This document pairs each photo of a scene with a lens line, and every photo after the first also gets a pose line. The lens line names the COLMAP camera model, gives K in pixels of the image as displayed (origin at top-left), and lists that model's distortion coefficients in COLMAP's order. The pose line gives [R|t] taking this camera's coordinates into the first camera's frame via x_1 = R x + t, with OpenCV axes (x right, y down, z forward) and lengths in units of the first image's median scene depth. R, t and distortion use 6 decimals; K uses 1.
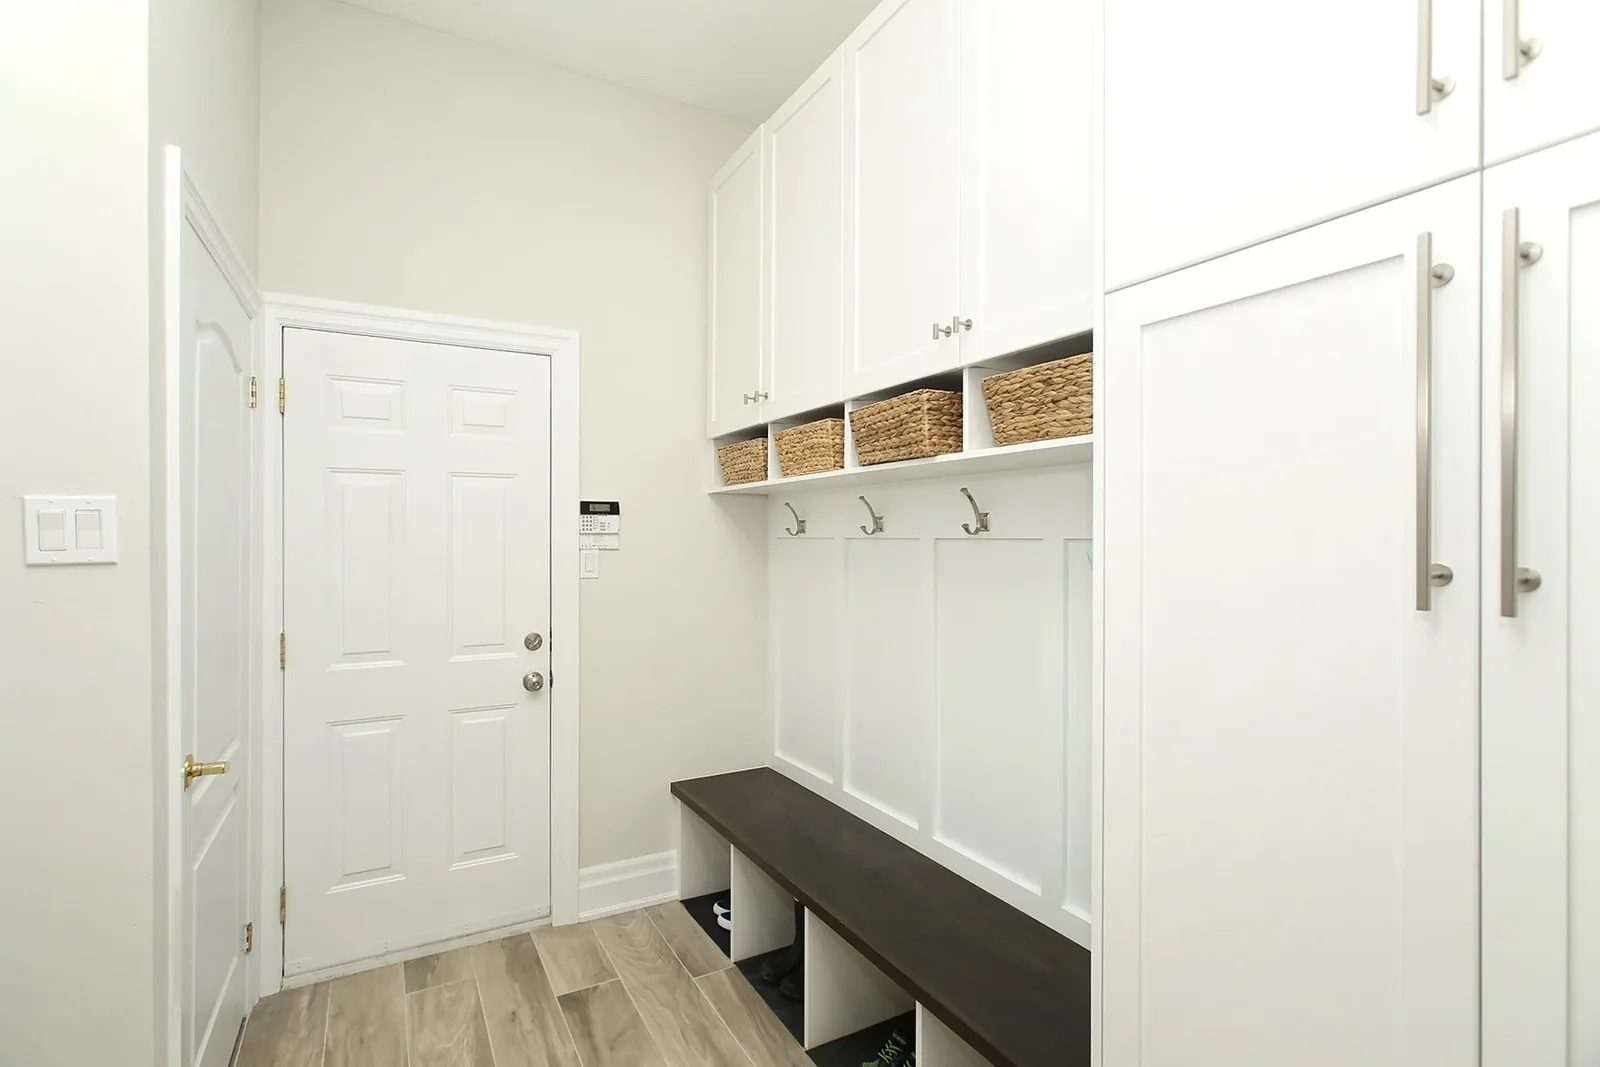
lens RADIAL K [[754.7, 0, 800.0], [0, 754.7, 533.5], [0, 0, 1]] dist [-0.000618, 0.008889]
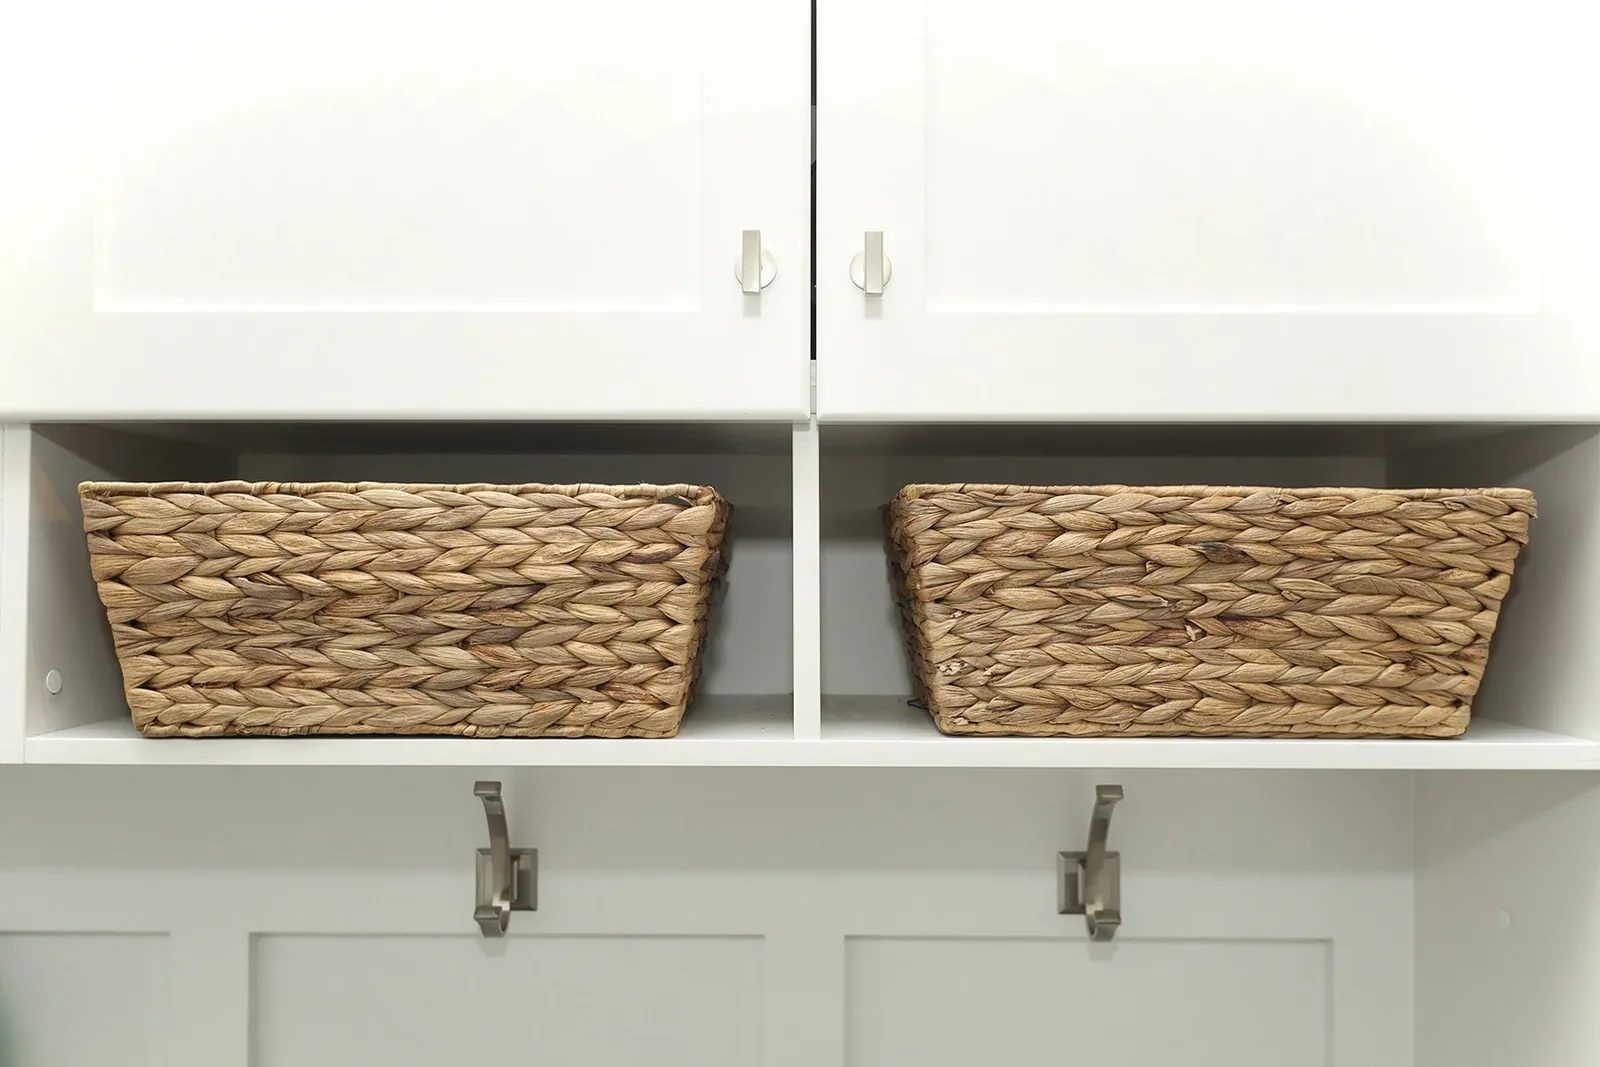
lens RADIAL K [[973.7, 0, 799.8], [0, 973.7, 653.3], [0, 0, 1]] dist [0.001260, 0.000280]
pose [[0.540294, 0.023350, 0.841153, -0.075882], [-0.009085, 0.999719, -0.021916, -0.123699], [-0.841428, 0.004199, 0.540354, 0.766480]]
